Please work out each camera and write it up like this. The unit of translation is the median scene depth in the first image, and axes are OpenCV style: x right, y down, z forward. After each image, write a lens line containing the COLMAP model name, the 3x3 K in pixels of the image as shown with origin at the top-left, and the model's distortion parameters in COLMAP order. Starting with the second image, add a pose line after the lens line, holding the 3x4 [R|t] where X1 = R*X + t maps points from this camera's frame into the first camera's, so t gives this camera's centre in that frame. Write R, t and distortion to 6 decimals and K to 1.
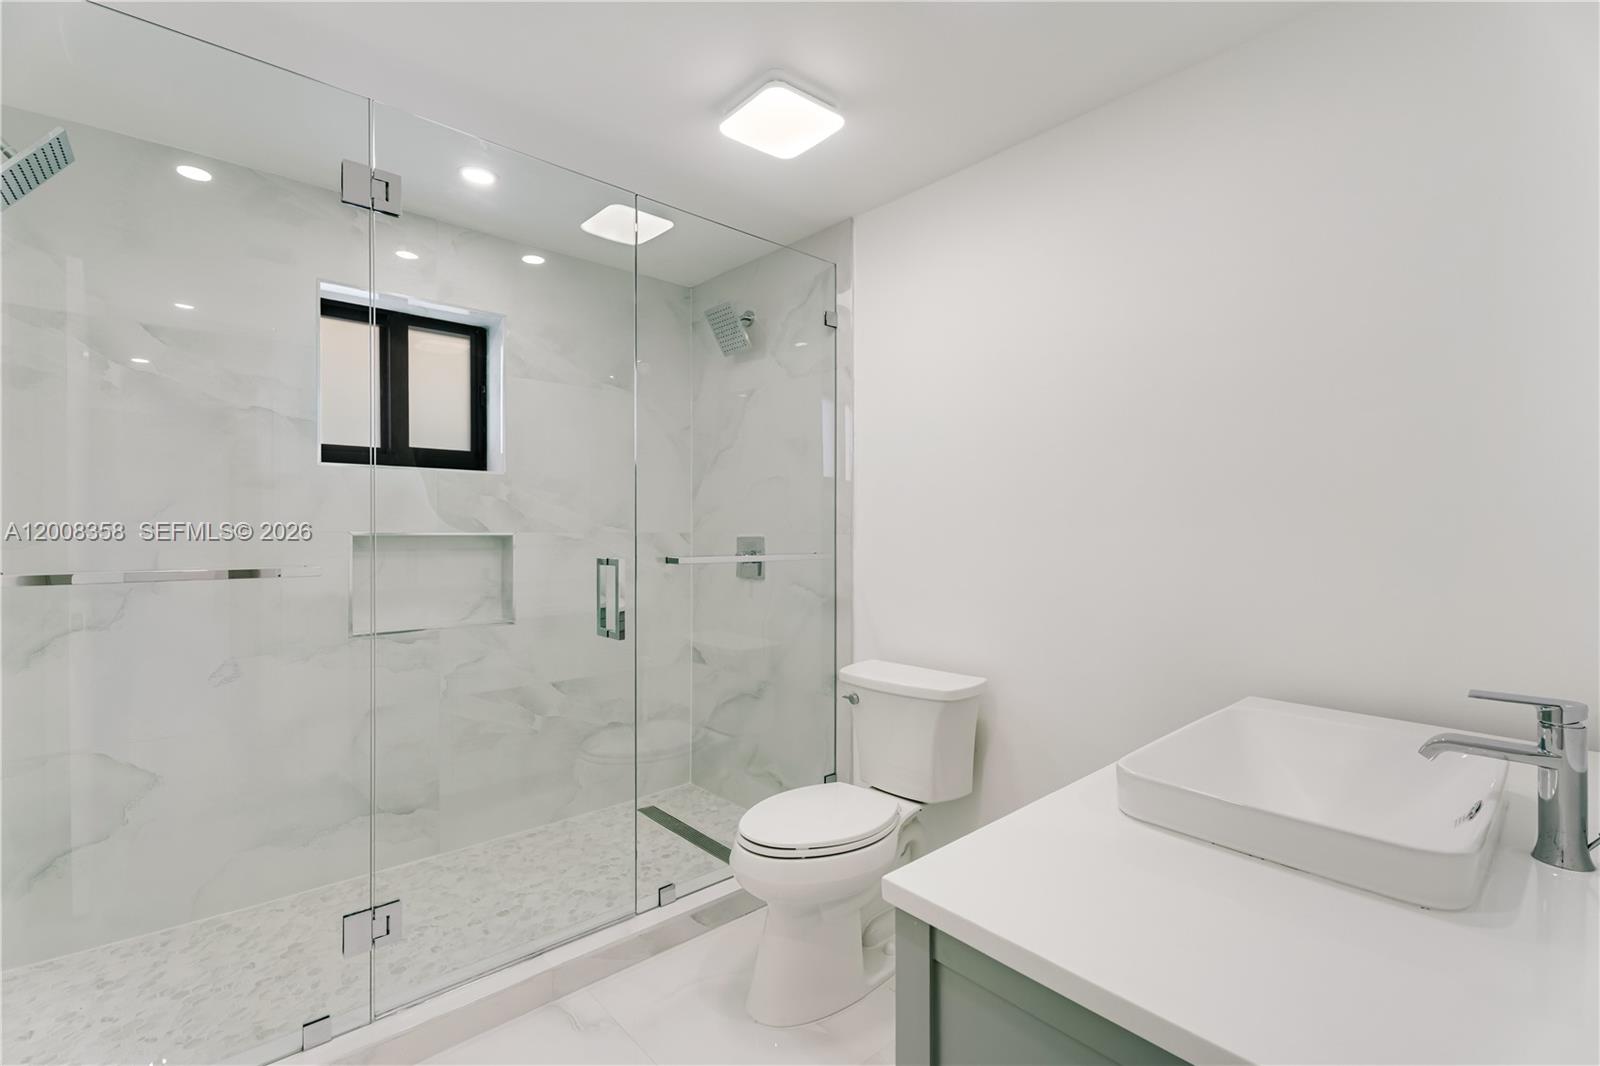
lens RADIAL K [[716.1, 0, 800.0], [0, 716.1, 533.0], [0, 0, 1]] dist [0.000997, -0.000883]
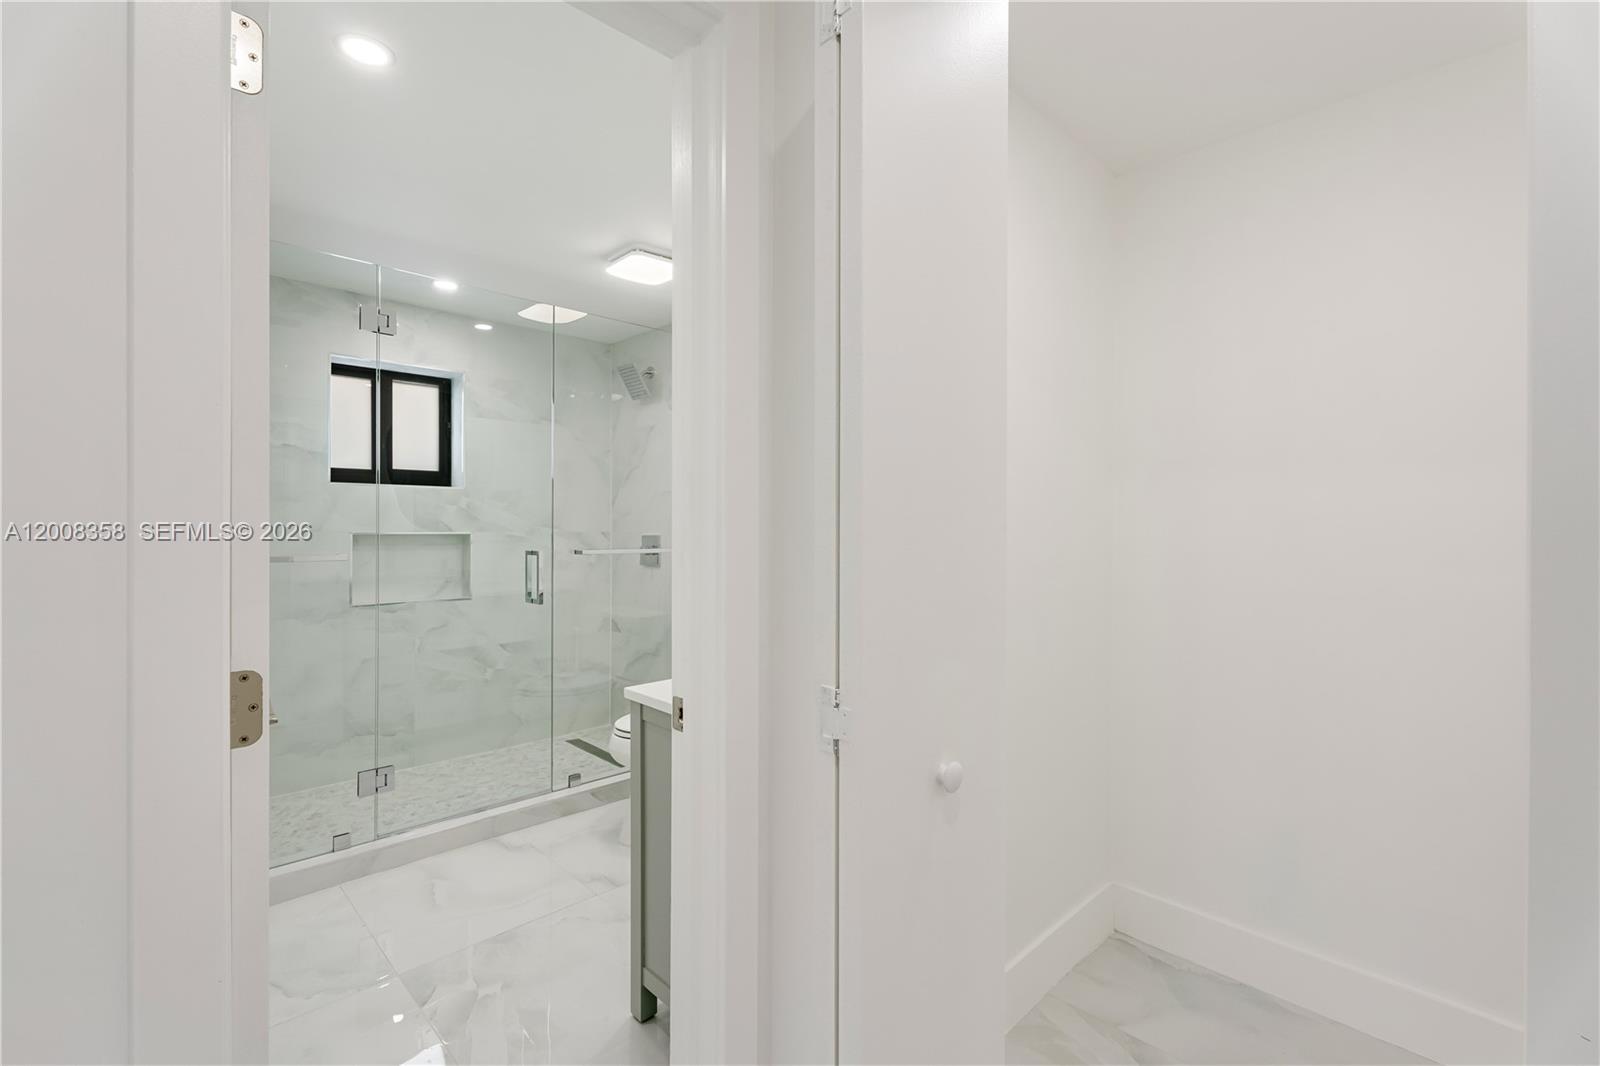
lens RADIAL K [[709.9, 0, 793.4], [0, 709.9, 522.7], [0, 0, 1]] dist [0.003908, 0.000334]
pose [[0.999326, 0.001831, 0.036663, 0.164715], [-0.001549, 0.999969, -0.007719, -0.008837], [-0.036676, 0.007657, 0.999298, -0.375531]]
